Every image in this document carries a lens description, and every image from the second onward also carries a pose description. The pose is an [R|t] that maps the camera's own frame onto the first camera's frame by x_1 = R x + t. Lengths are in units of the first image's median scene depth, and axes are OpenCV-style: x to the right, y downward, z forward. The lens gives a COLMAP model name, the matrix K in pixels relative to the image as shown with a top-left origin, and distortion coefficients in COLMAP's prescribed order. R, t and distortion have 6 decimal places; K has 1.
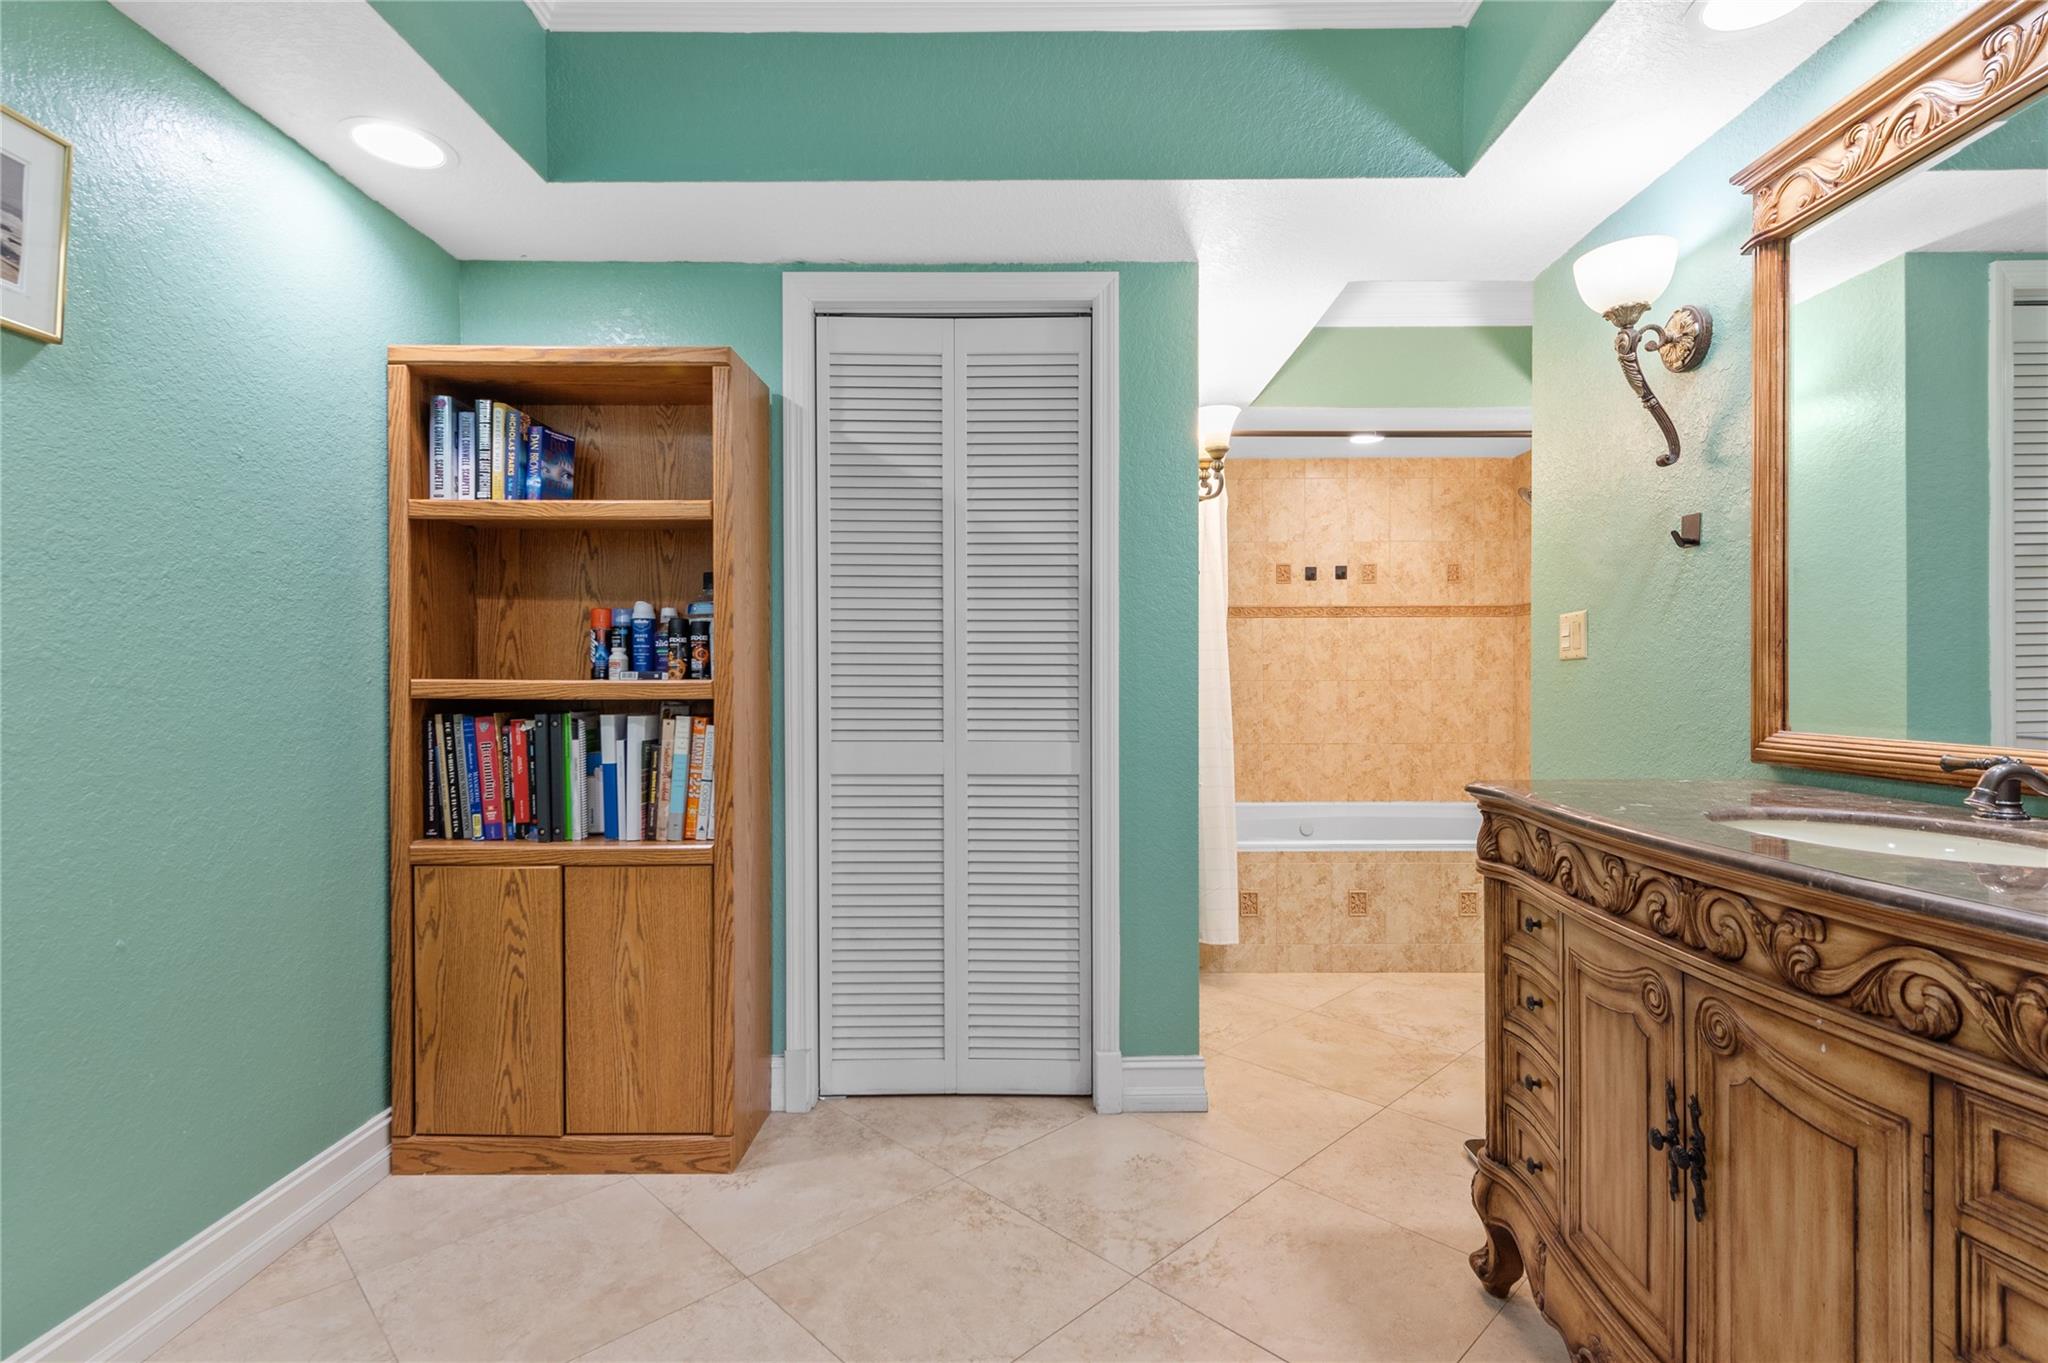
lens RADIAL K [[973.7, 0, 1030.1], [0, 973.7, 679.3], [0, 0, 1]] dist [0.018344, -0.007168]
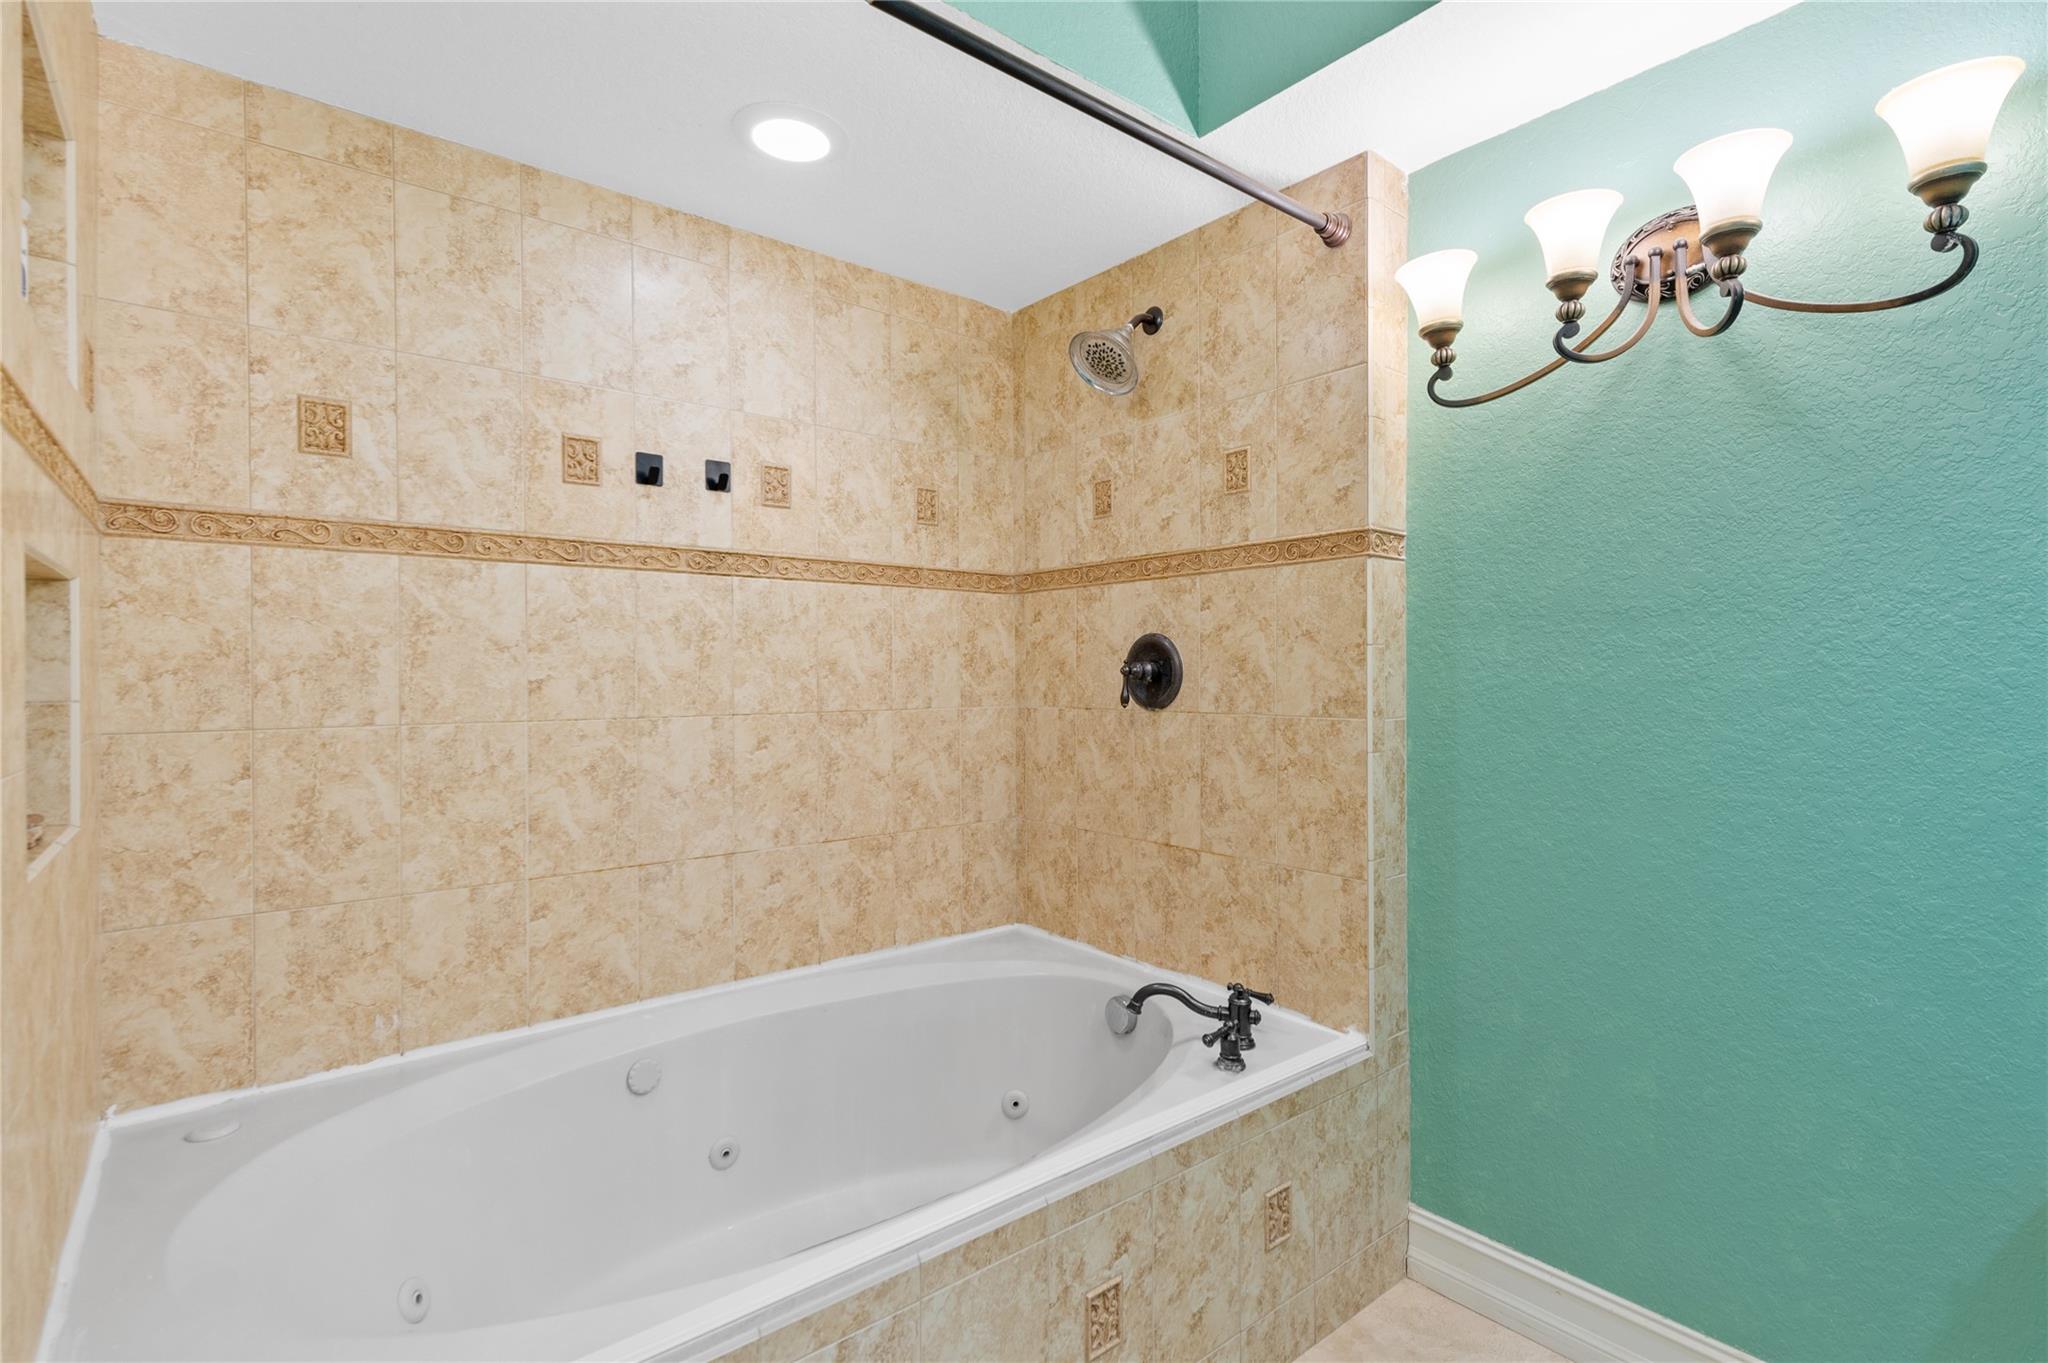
lens RADIAL K [[973.7, 0, 1037.8], [0, 973.7, 682.4], [0, 0, 1]] dist [0.018344, -0.007168]
pose [[0.772173, -0.005181, 0.635391, 0.145361], [0.005680, 0.999983, 0.001251, -0.013678], [-0.635387, 0.002643, 0.772189, 0.556944]]
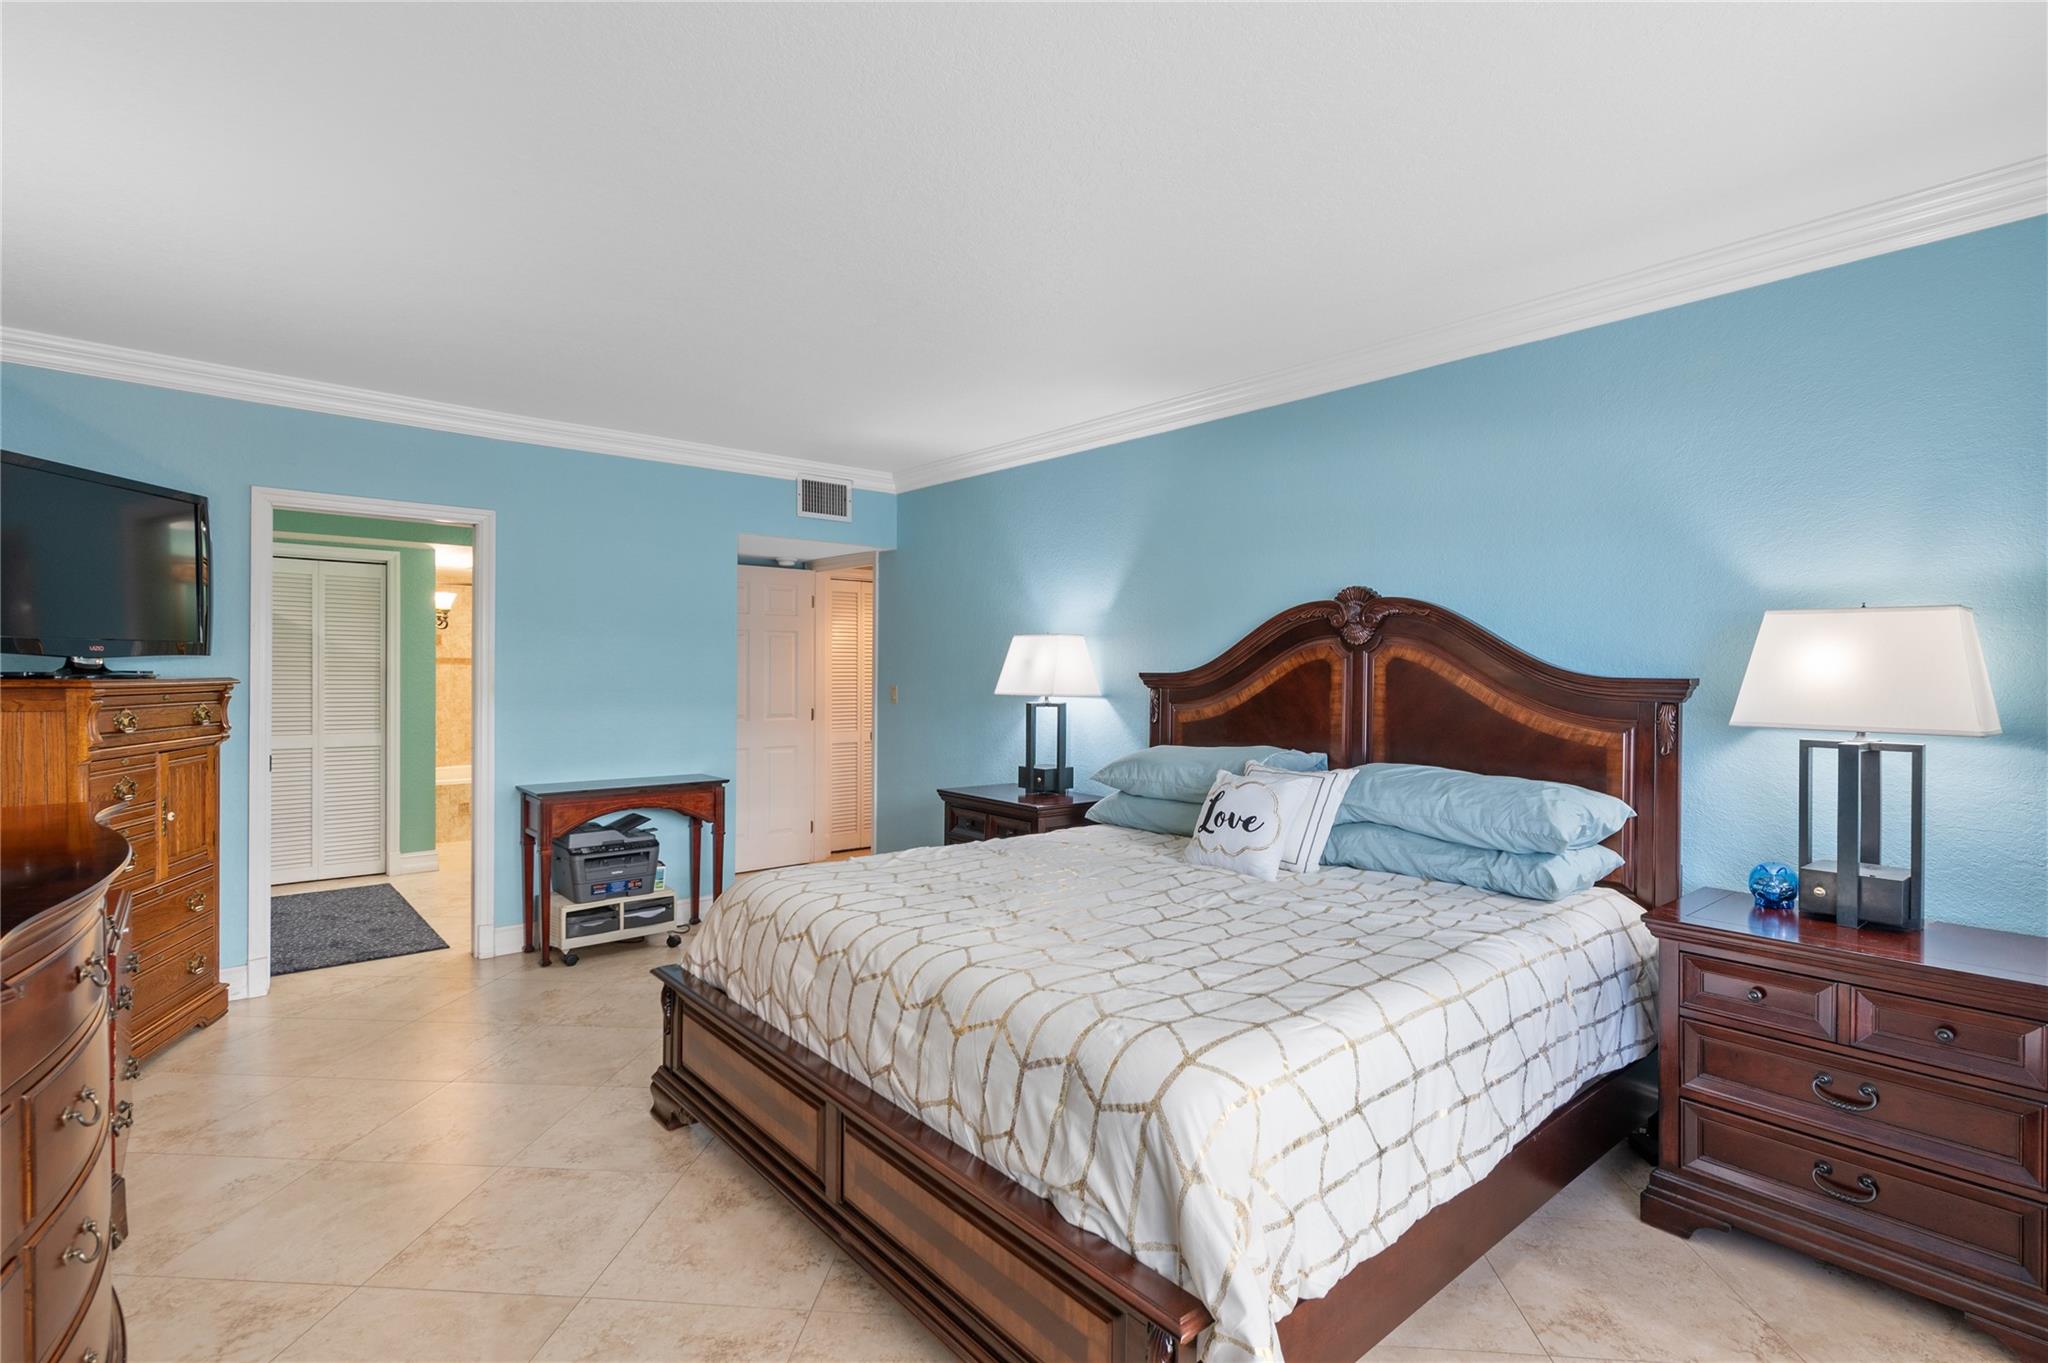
lens RADIAL K [[973.7, 0, 1029.2], [0, 973.7, 674.9], [0, 0, 1]] dist [0.018344, -0.007168]
pose [[0.764229, -0.000458, 0.644944, -0.300894], [0.001203, 0.999999, -0.000715, -0.081478], [-0.644944, 0.001322, 0.764229, -2.008068]]
